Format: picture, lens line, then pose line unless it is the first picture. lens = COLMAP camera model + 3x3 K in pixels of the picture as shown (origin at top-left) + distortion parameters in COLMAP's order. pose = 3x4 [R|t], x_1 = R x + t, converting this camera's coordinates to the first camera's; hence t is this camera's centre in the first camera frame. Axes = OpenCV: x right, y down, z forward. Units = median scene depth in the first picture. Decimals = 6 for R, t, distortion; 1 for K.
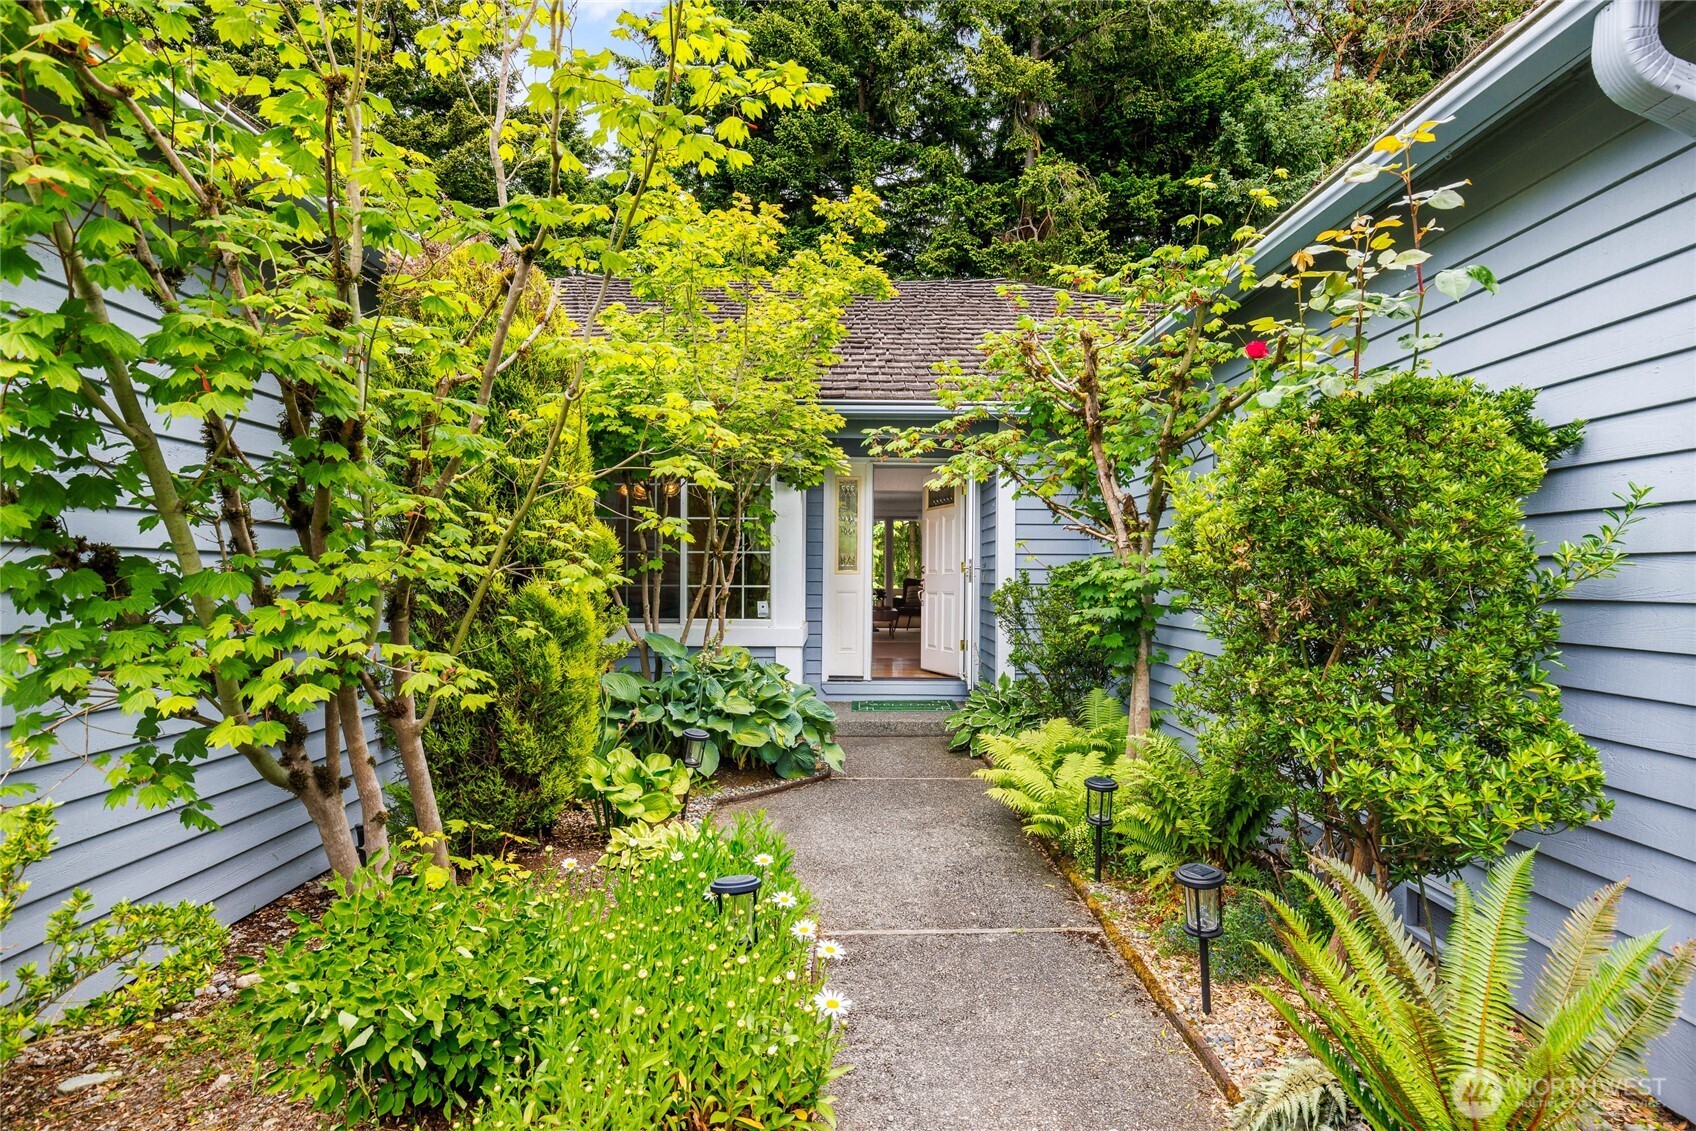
lens RADIAL K [[959.9, 0, 848.0], [0, 959.9, 565.5], [0, 0, 1]] dist [0.001021, 0.000274]
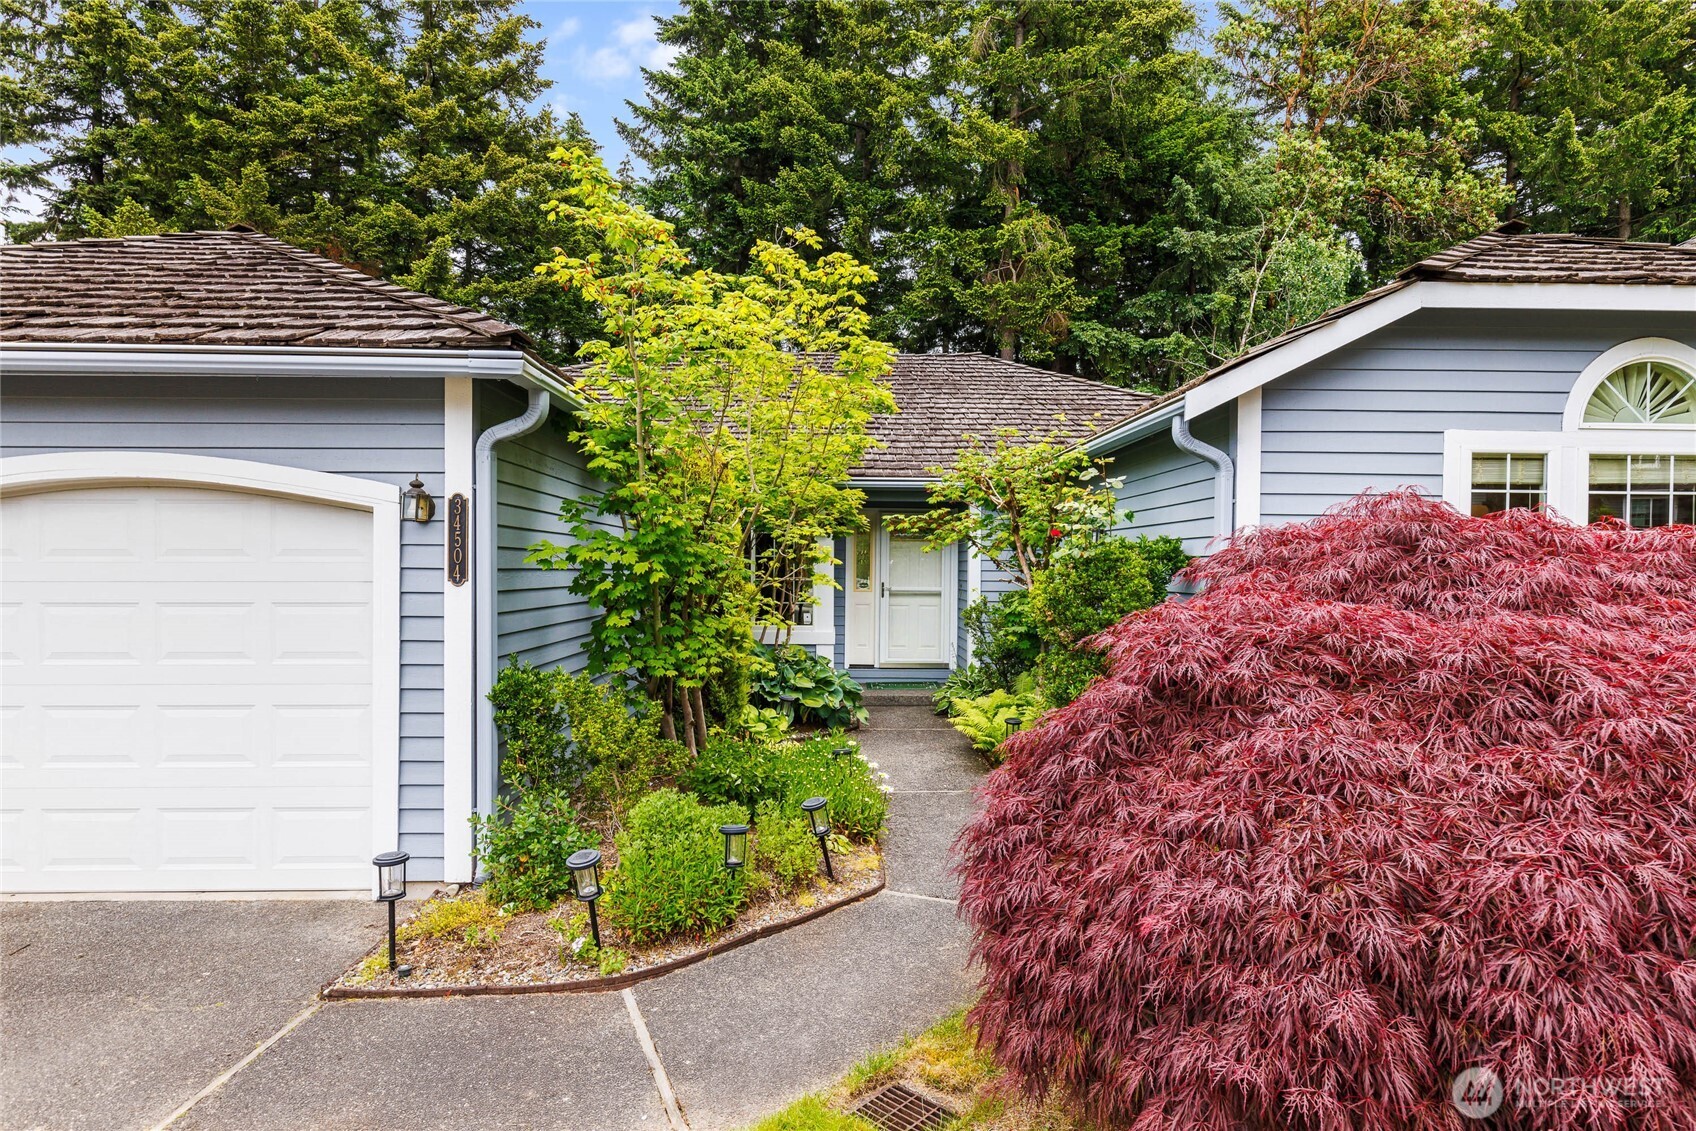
lens RADIAL K [[909.5, 0, 838.8], [0, 909.5, 565.7], [0, 0, 1]] dist [-0.002010, 0.000830]
pose [[0.999996, -0.000529, -0.002687, -0.051102], [0.000544, 0.999986, 0.005317, -0.059518], [0.002684, -0.005319, 0.999982, -0.531614]]
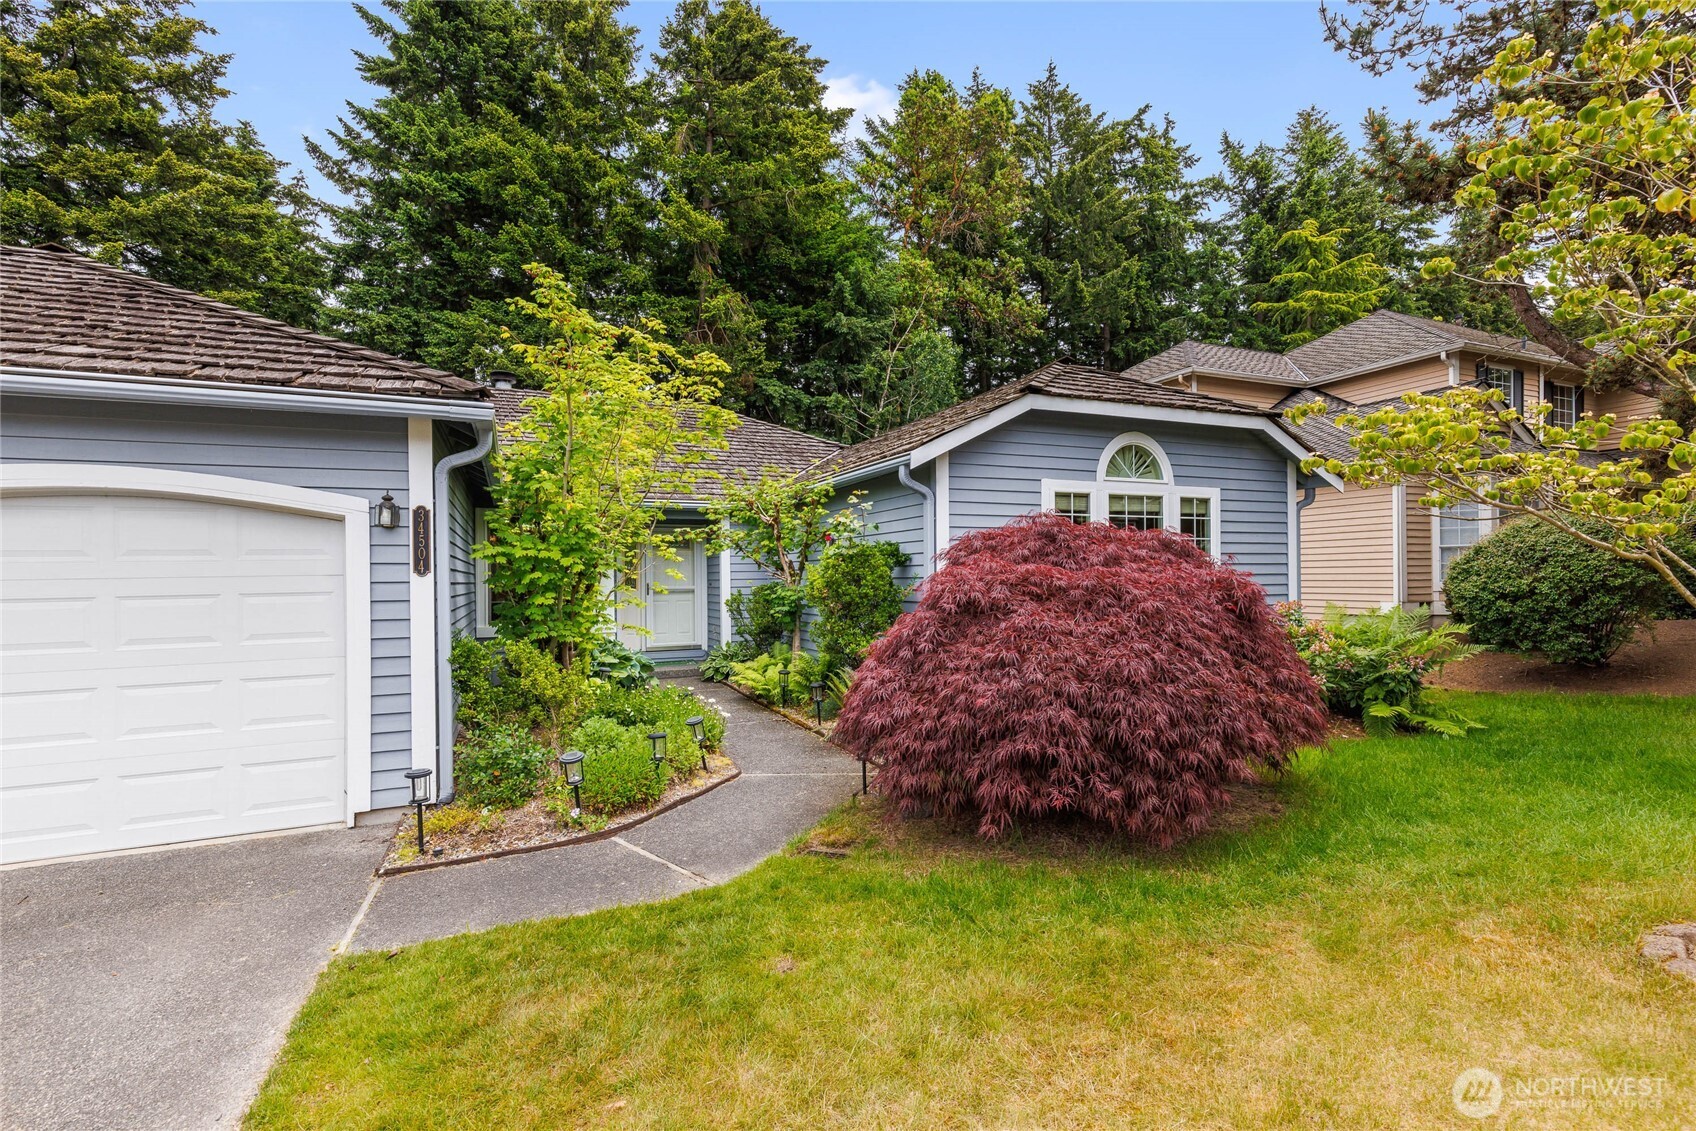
lens RADIAL K [[762.4, 0, 848.0], [0, 762.4, 565.5], [0, 0, 1]] dist [-0.000301, -0.000578]
pose [[0.929616, -0.013896, 0.368267, -0.237636], [0.016804, 0.999848, -0.004690, -0.039913], [-0.368146, 0.010548, 0.929708, -0.711164]]
